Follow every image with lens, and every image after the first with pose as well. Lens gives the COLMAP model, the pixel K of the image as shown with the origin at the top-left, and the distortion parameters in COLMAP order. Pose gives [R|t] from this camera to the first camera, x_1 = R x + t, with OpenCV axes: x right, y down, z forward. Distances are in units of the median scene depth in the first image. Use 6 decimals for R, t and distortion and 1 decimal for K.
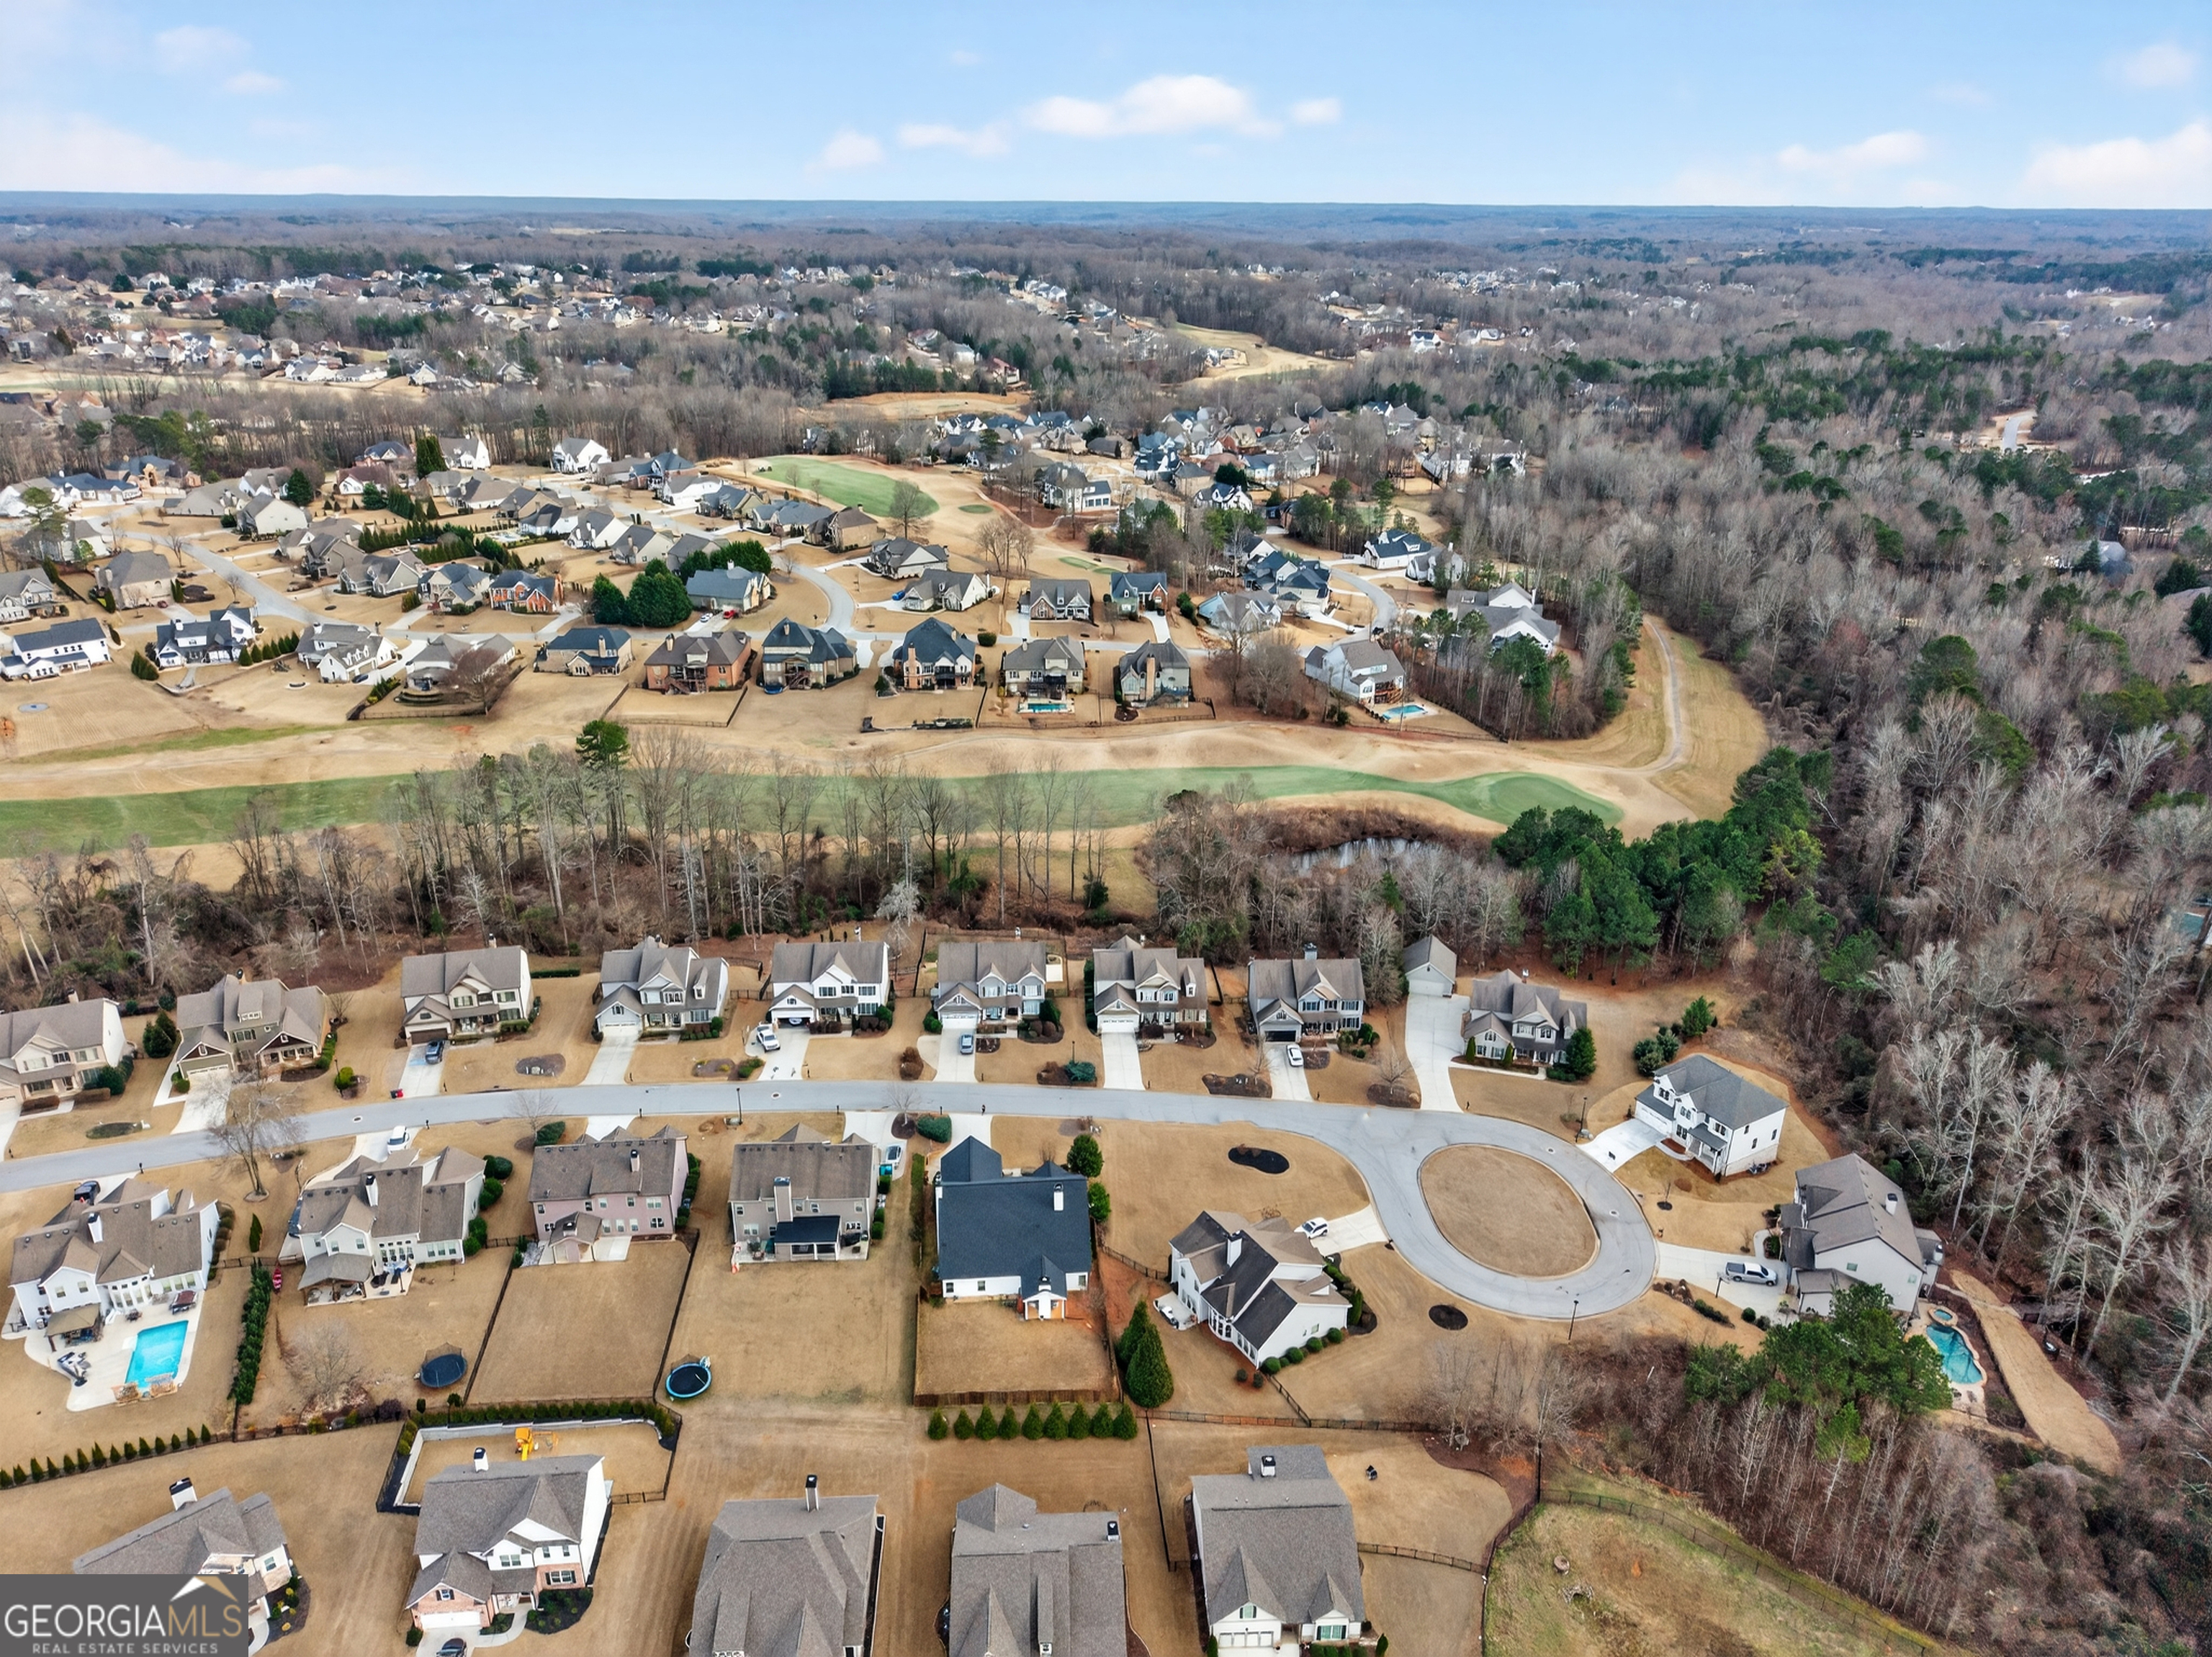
lens RADIAL K [[1478.2, 0, 1100.9], [0, 1478.2, 841.9], [0, 0, 1]] dist [0.043616, -0.046128]
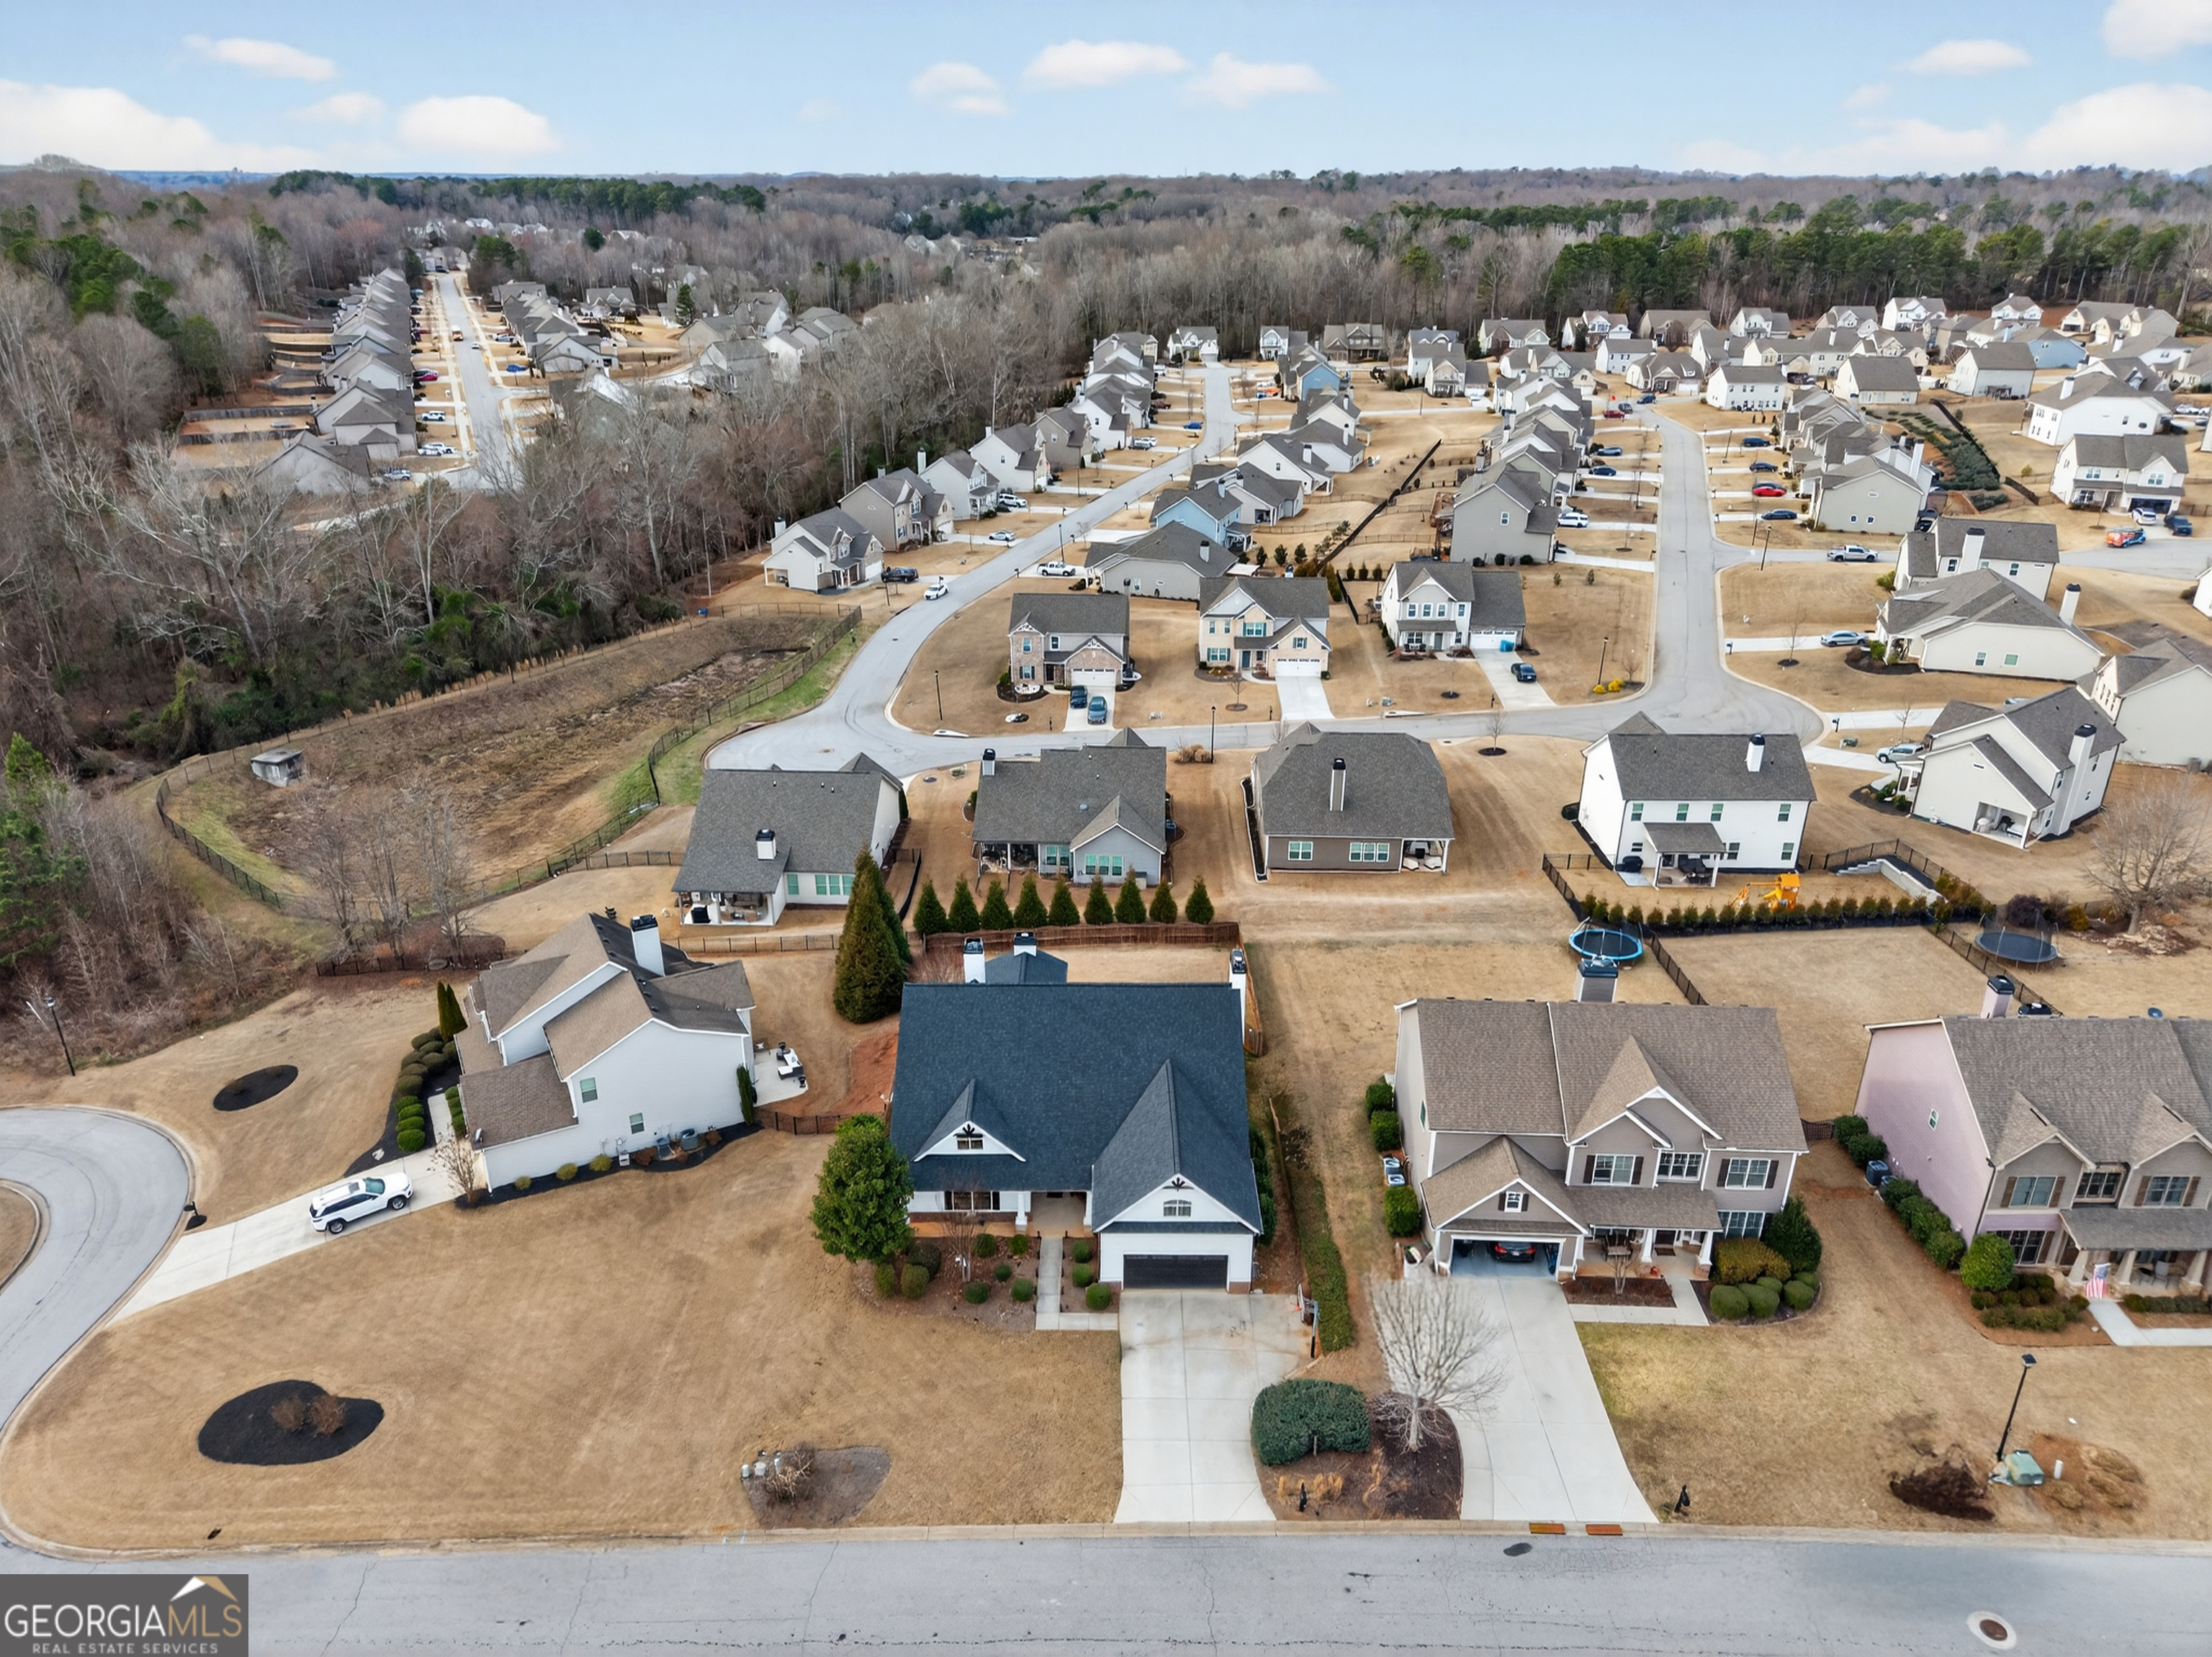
lens RADIAL K [[1478.2, 0, 1107.4], [0, 1478.2, 825.5], [0, 0, 1]] dist [0.043616, -0.046128]
pose [[-0.996465, -0.043545, 0.071836, -0.079004], [0.022825, 0.682636, 0.730402, -0.096242], [-0.080843, 0.729460, -0.679230, 1.002432]]
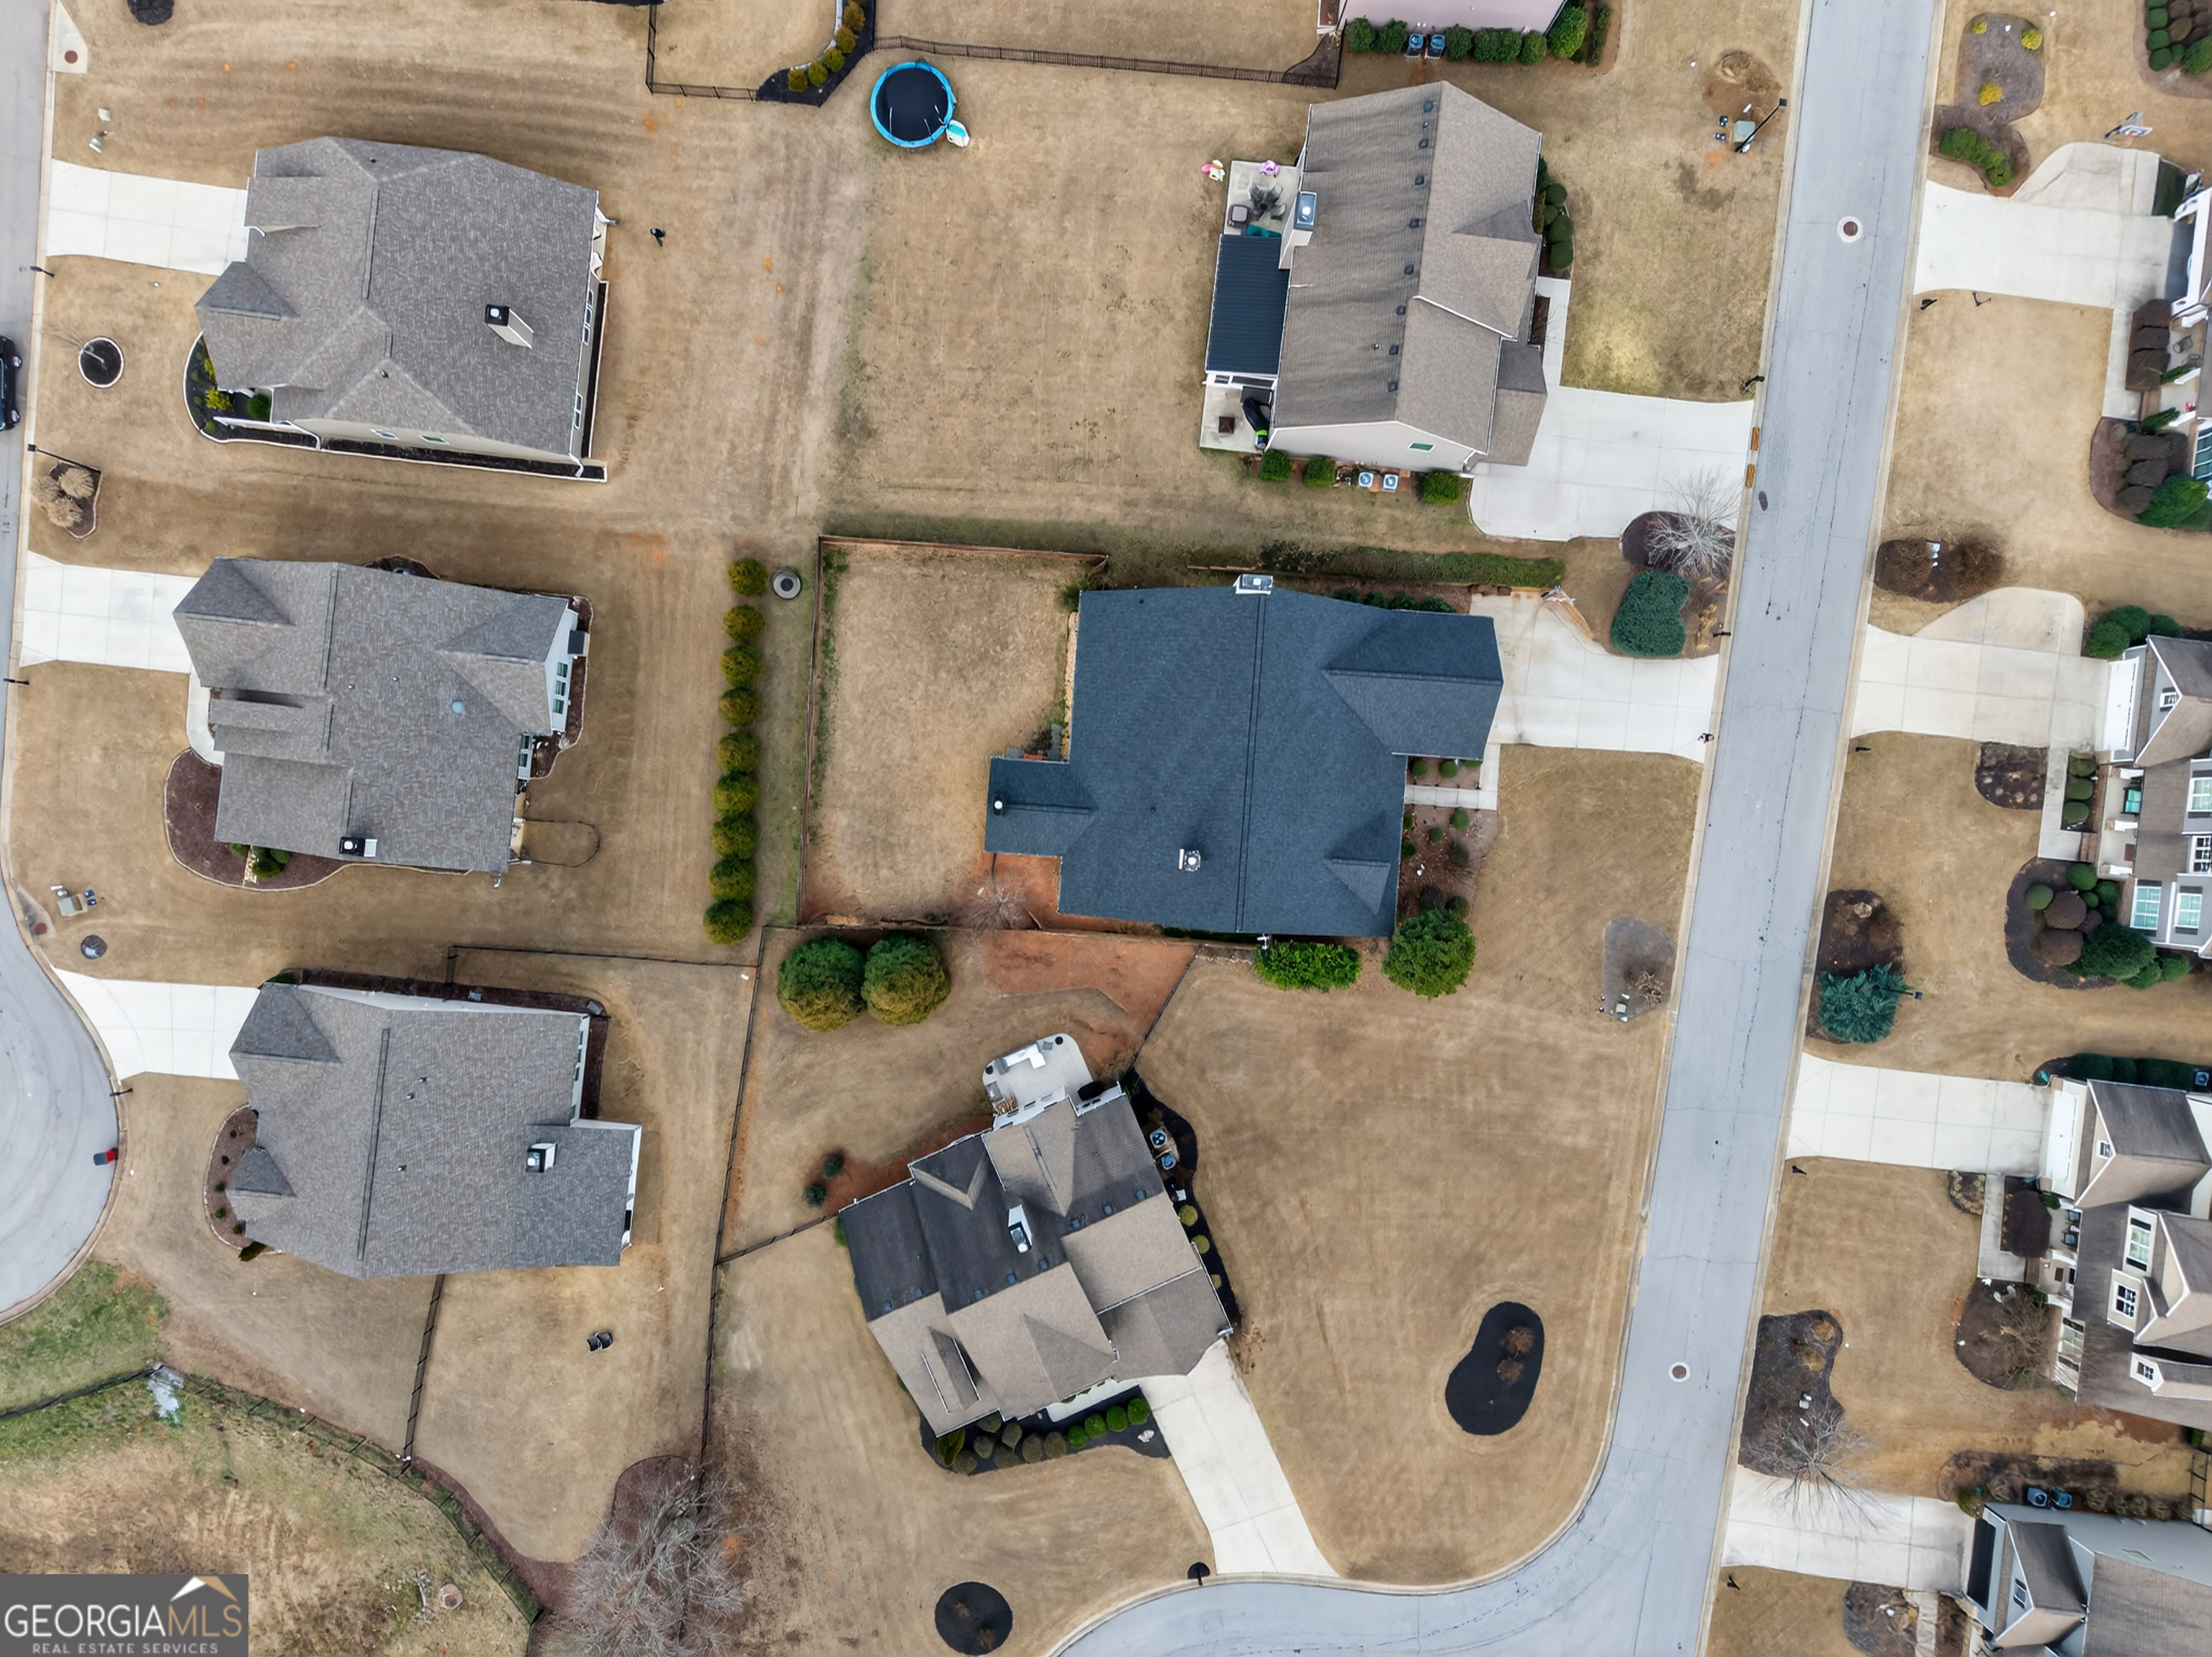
lens RADIAL K [[1478.2, 0, 1099.1], [0, 1478.2, 839.0], [0, 0, 1]] dist [0.043616, -0.046128]
pose [[-0.155061, 0.987852, -0.010200, -0.020506], [-0.422981, -0.057057, 0.904340, -0.106585], [0.892773, 0.144543, 0.426690, 0.622679]]
